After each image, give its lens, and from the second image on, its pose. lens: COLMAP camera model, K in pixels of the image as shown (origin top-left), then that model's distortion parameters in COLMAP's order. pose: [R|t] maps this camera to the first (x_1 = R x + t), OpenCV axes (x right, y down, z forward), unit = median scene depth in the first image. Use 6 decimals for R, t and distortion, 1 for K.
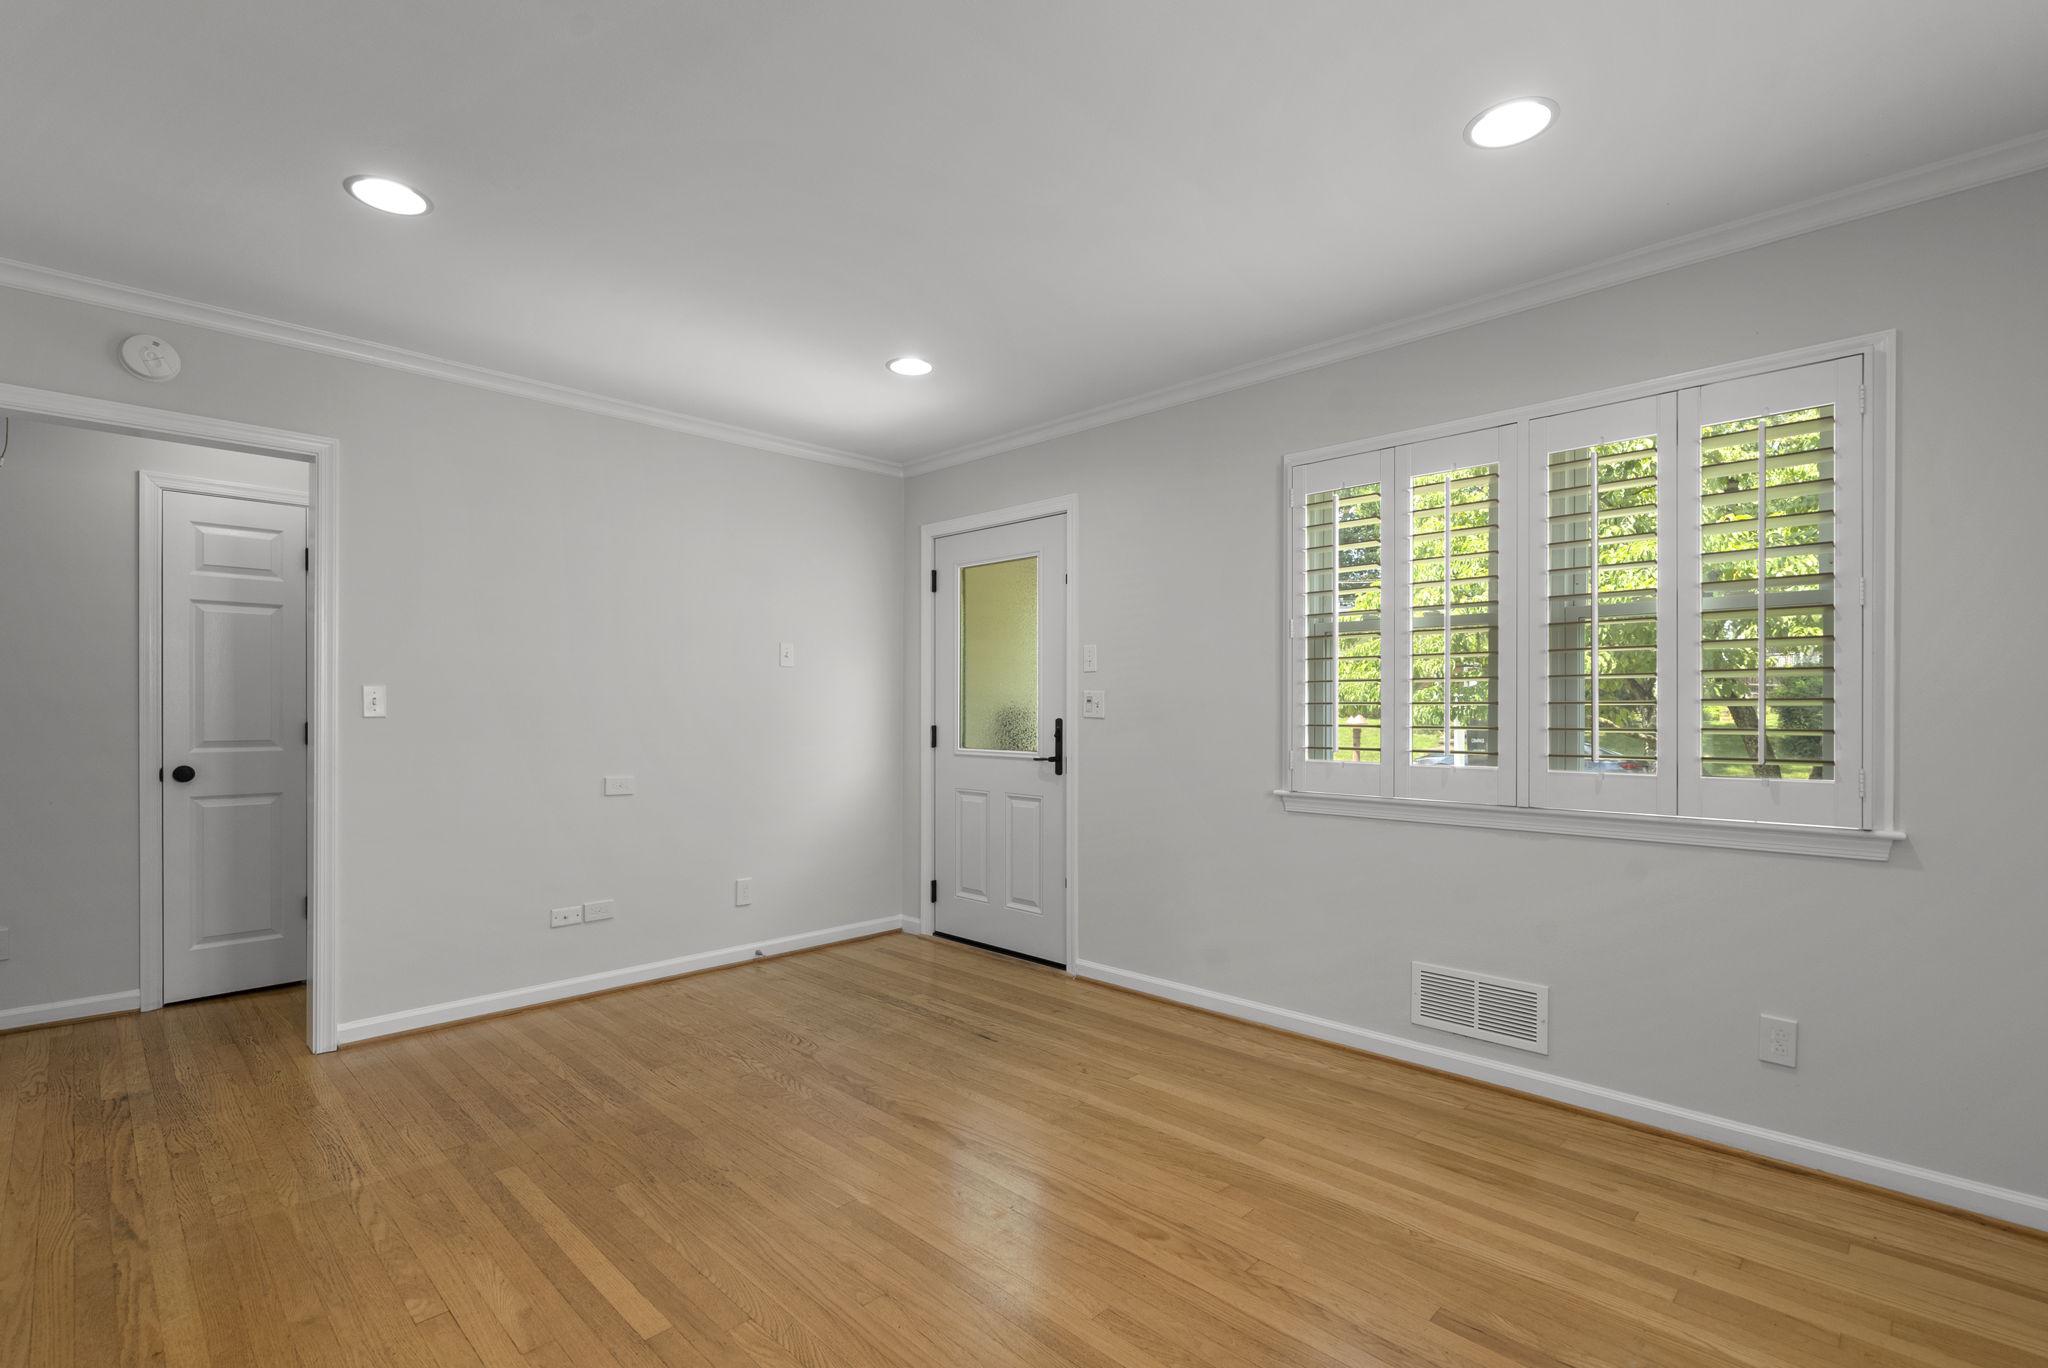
lens RADIAL K [[933.3, 0, 1013.9], [0, 933.3, 703.7], [0, 0, 1]] dist [0.001636, -0.000271]
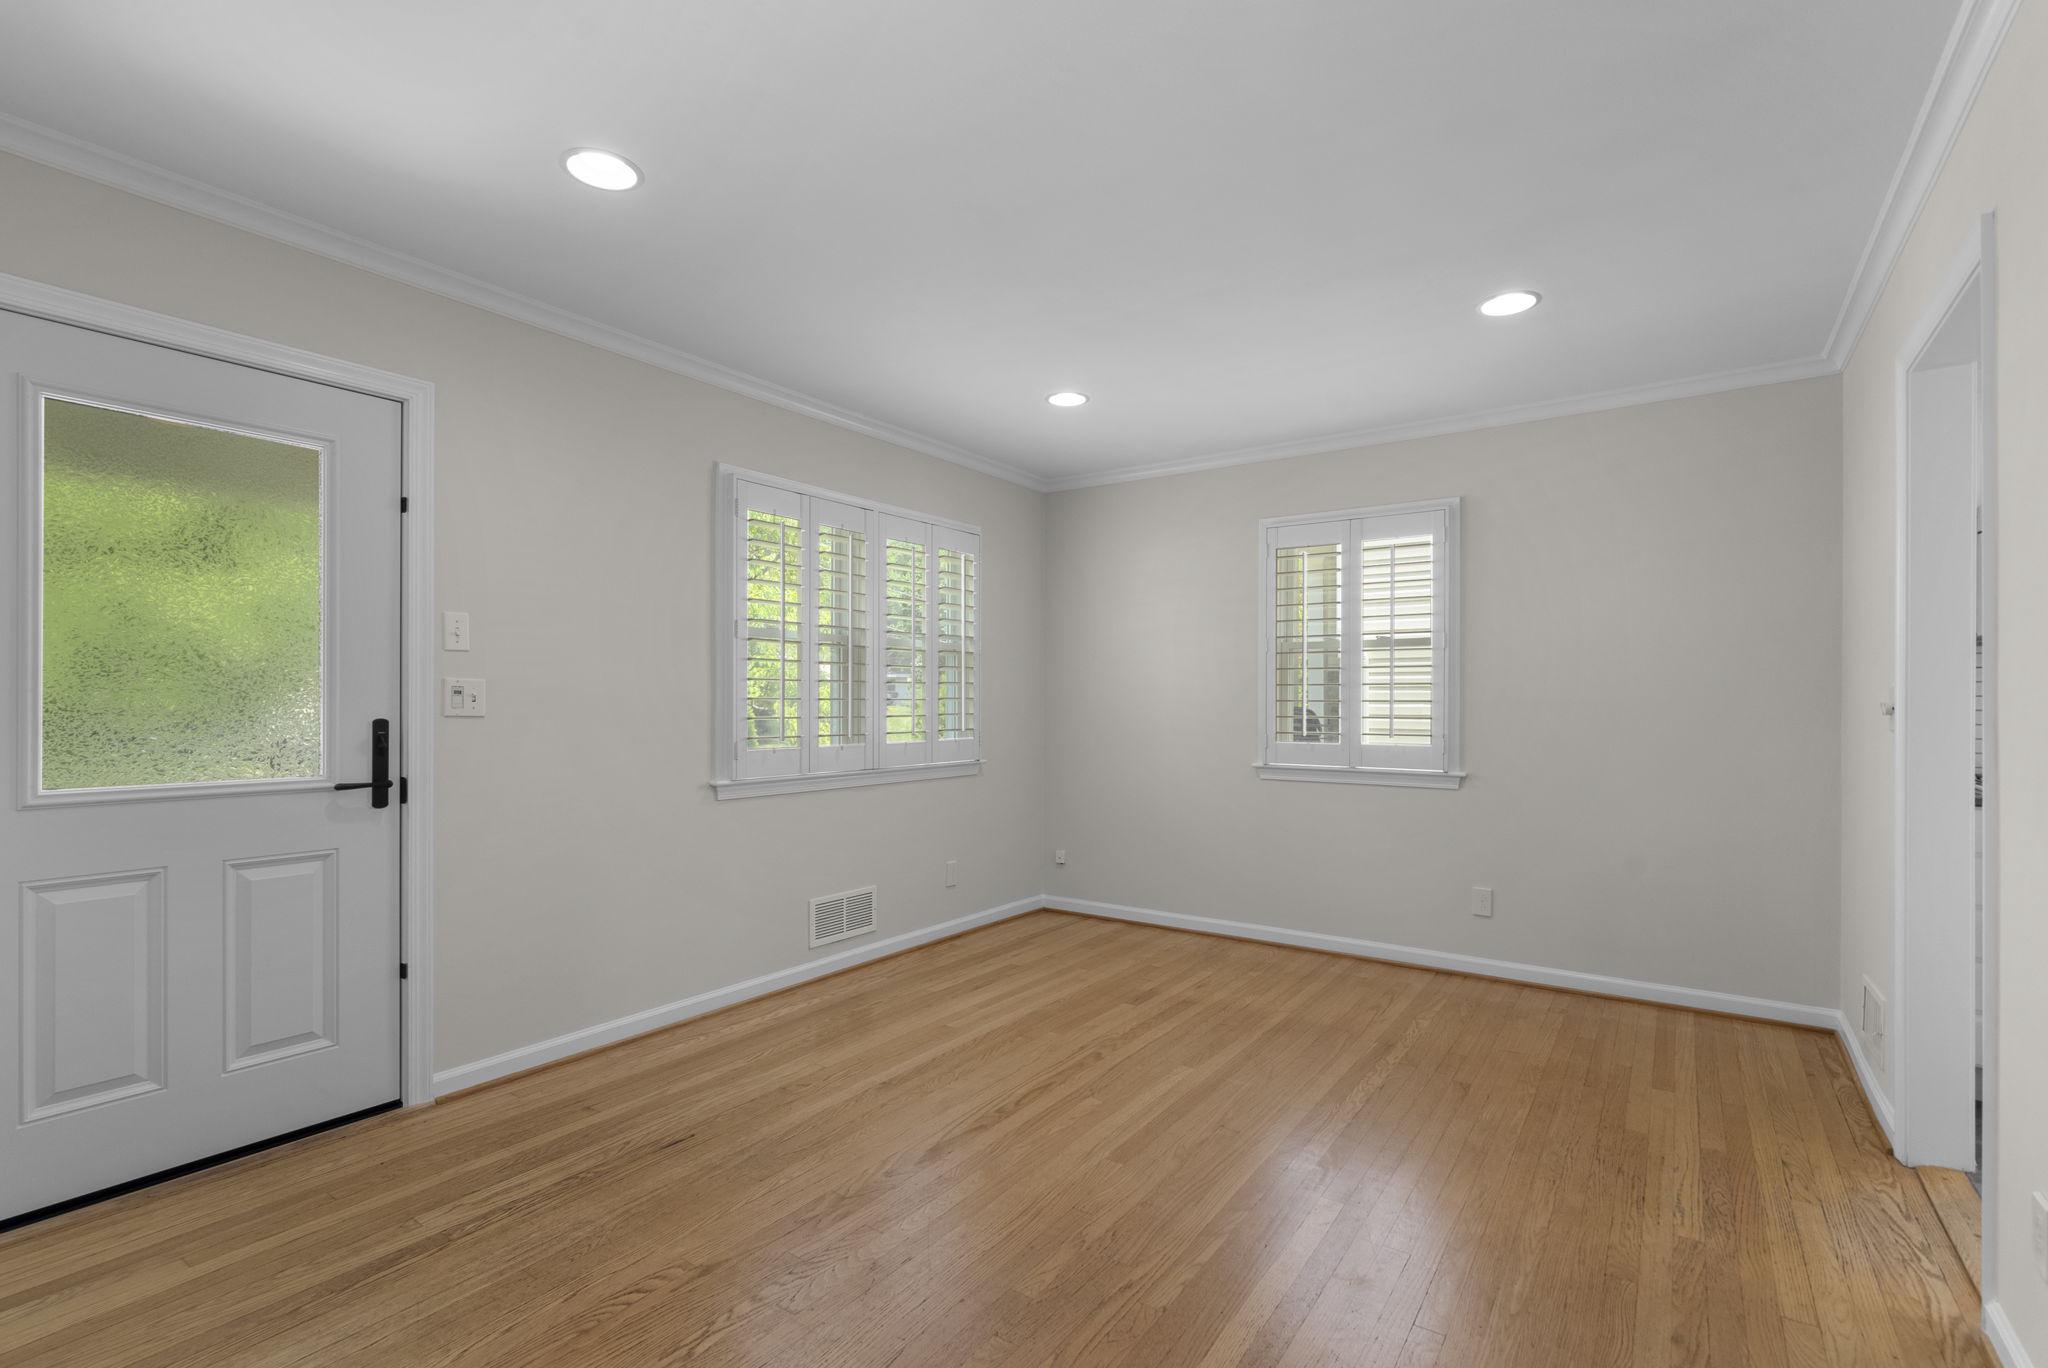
lens RADIAL K [[933.3, 0, 1020.4], [0, 933.3, 695.9], [0, 0, 1]] dist [0.001636, -0.000271]
pose [[-0.160679, 0.005385, 0.986992, -0.802672], [-0.007935, 0.999946, -0.006747, 0.001354], [-0.986975, -0.008915, -0.160627, 0.835712]]
